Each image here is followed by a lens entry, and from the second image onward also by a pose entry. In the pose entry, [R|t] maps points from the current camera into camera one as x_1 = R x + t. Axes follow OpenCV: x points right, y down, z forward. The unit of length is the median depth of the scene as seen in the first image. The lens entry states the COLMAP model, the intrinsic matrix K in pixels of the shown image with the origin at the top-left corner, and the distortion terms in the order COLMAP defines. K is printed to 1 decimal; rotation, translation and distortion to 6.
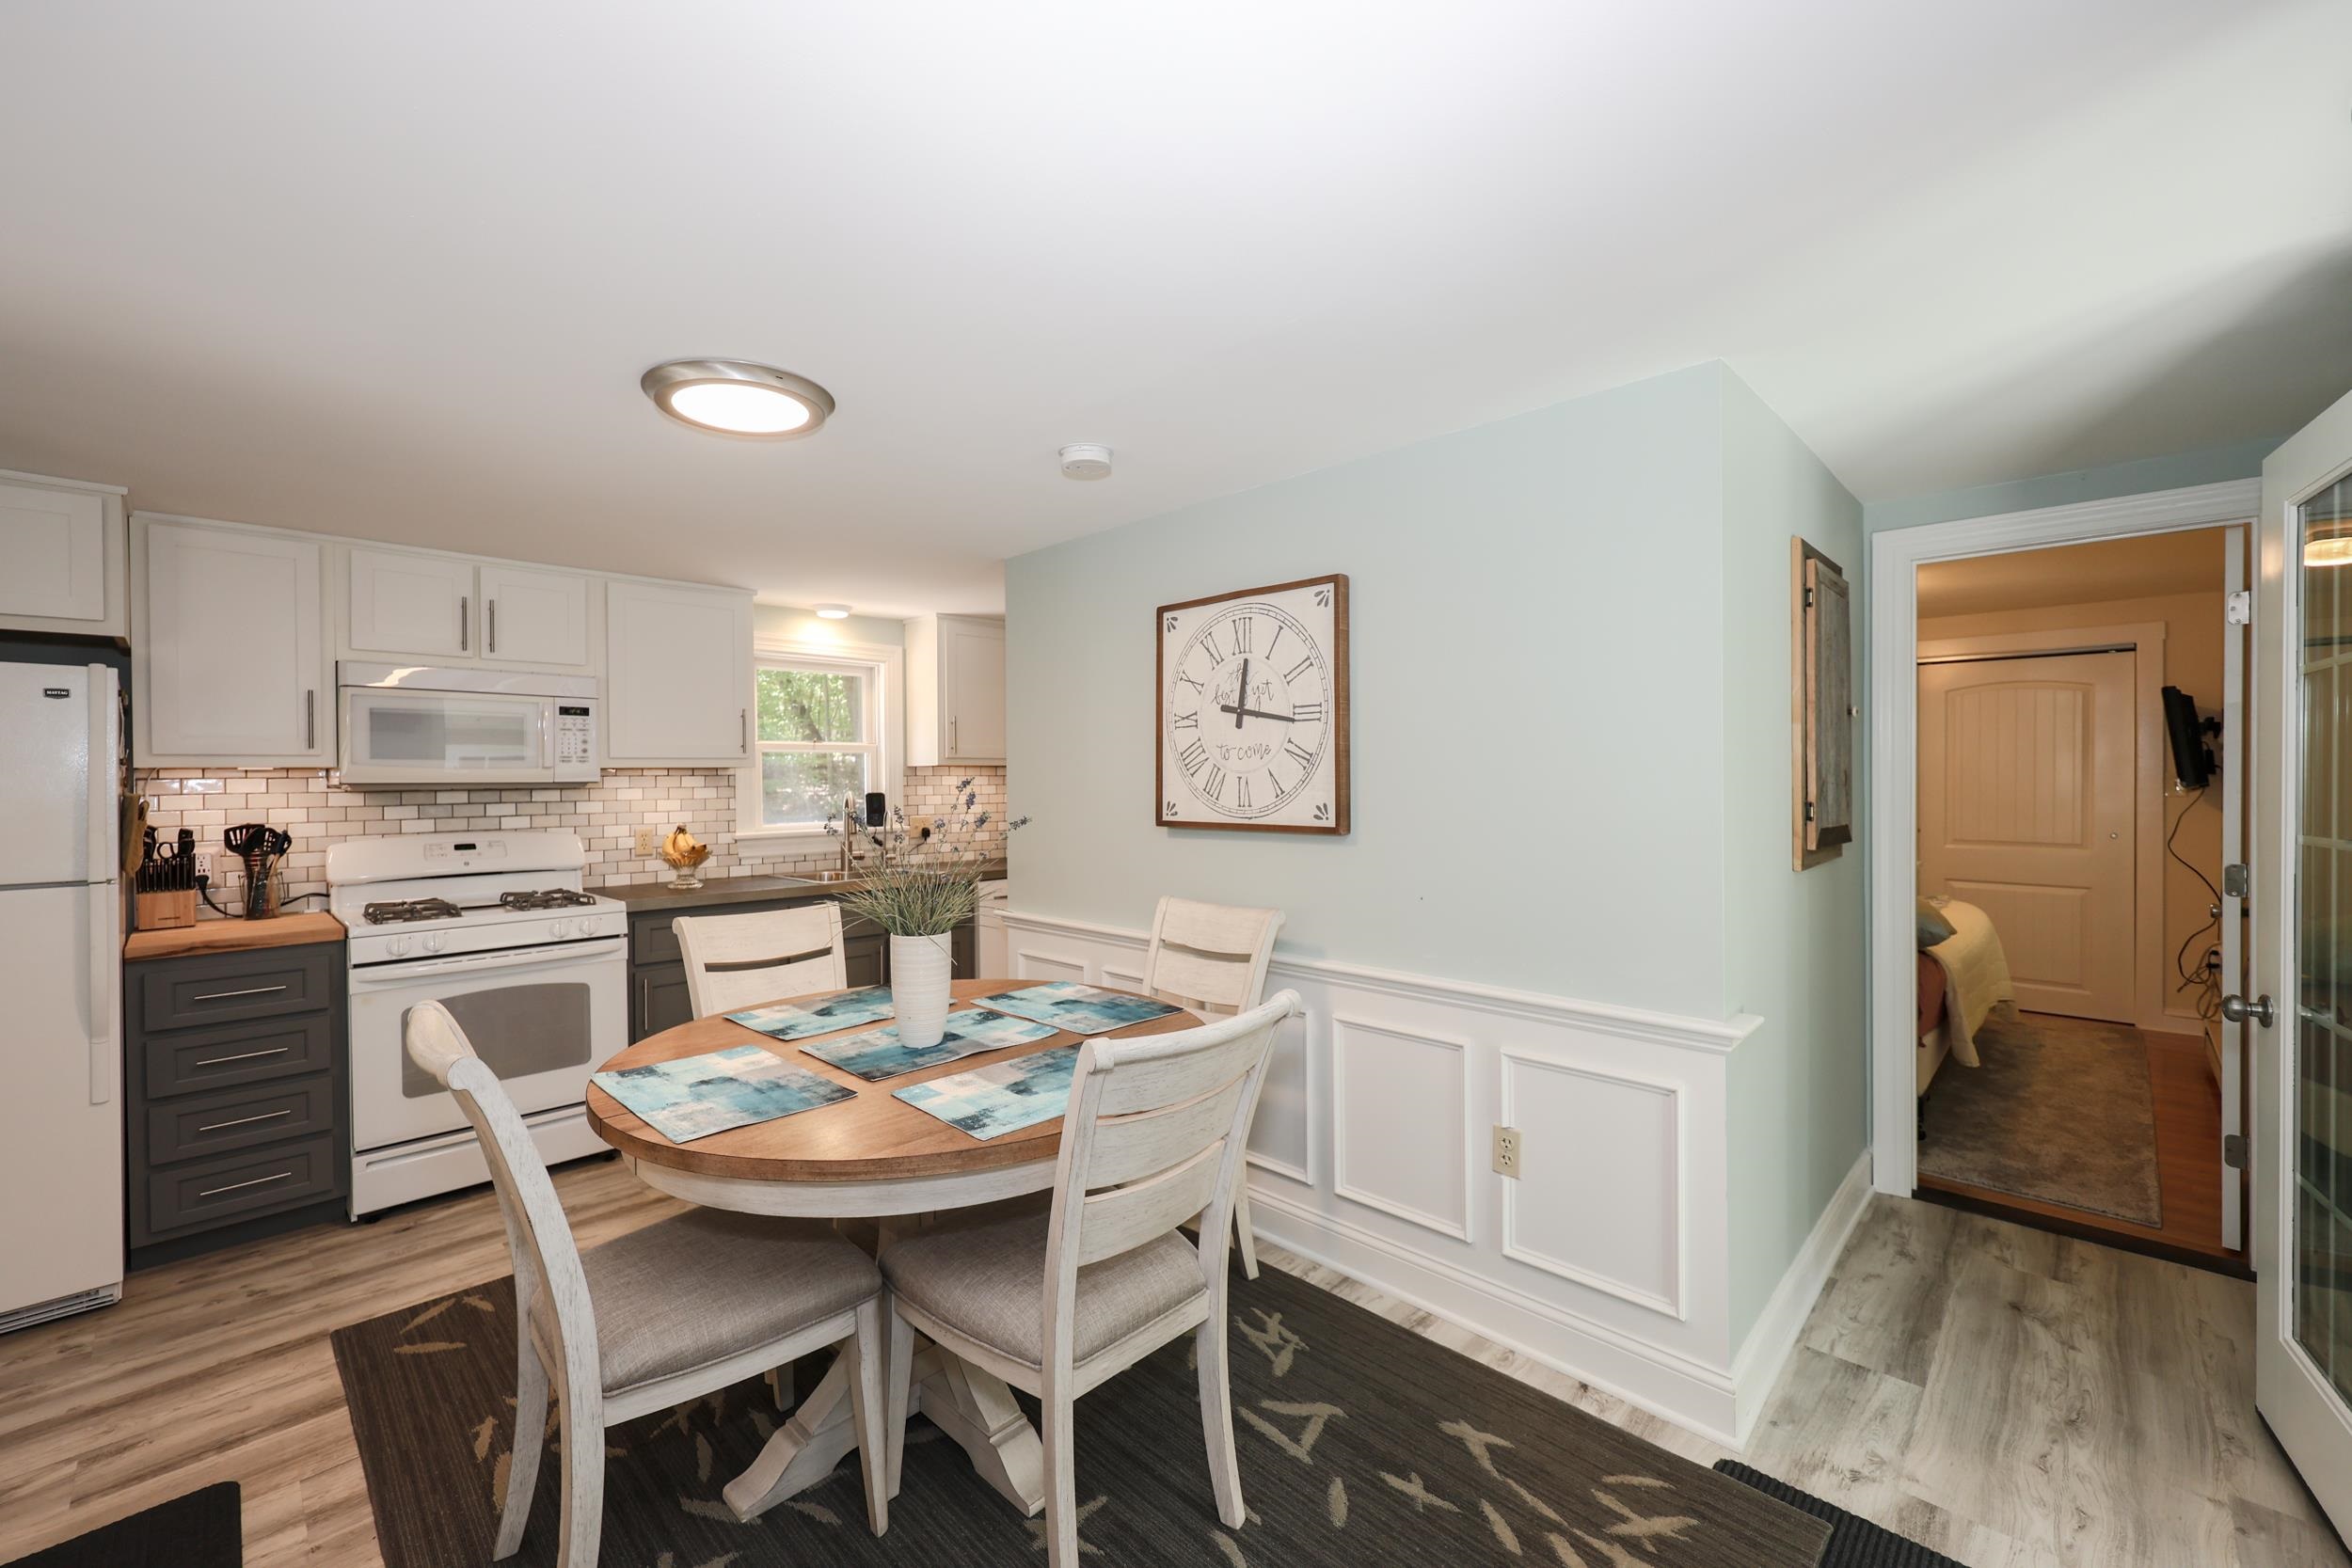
lens RADIAL K [[974.9, 0, 1176.0], [0, 974.9, 784.0], [0, 0, 1]] dist [-0.000382, 0.000002]
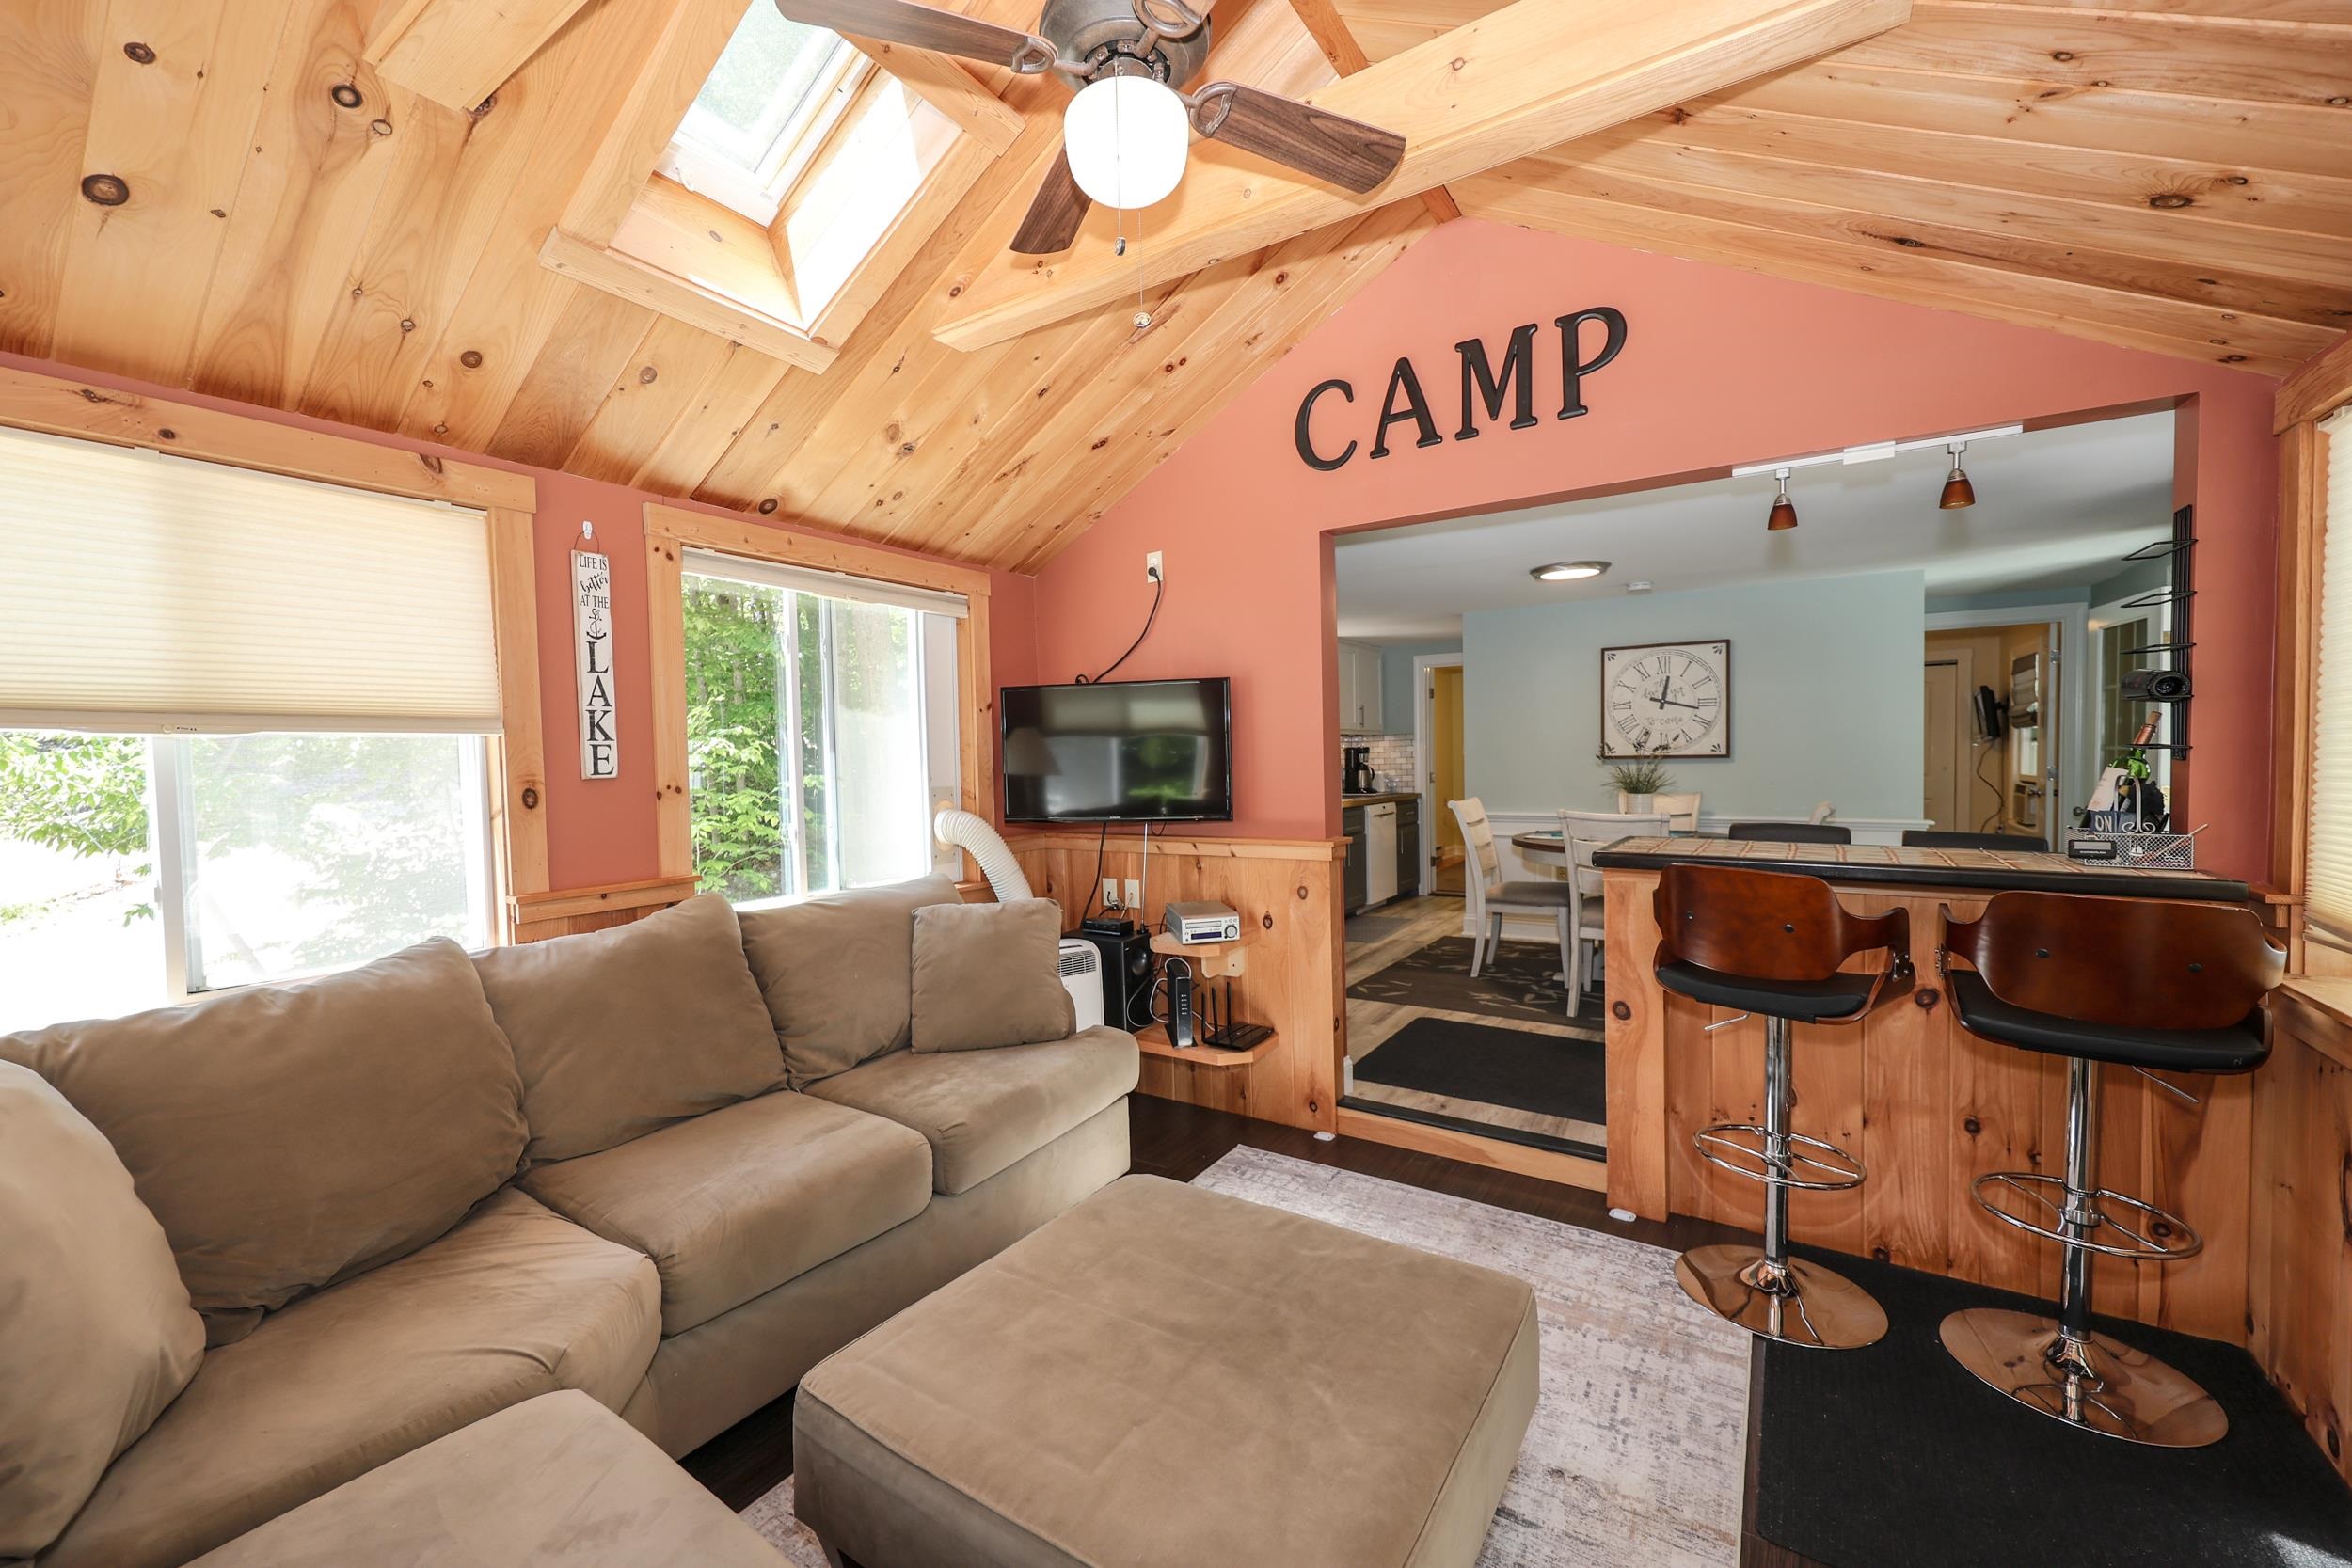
lens RADIAL K [[974.9, 0, 1176.0], [0, 974.9, 784.0], [0, 0, 1]] dist [-0.000382, 0.000002]
pose [[0.983567, -0.014308, 0.179978, -1.312445], [0.010751, 0.999727, 0.020724, 0.046322], [-0.180225, -0.018448, 0.983452, -0.846034]]
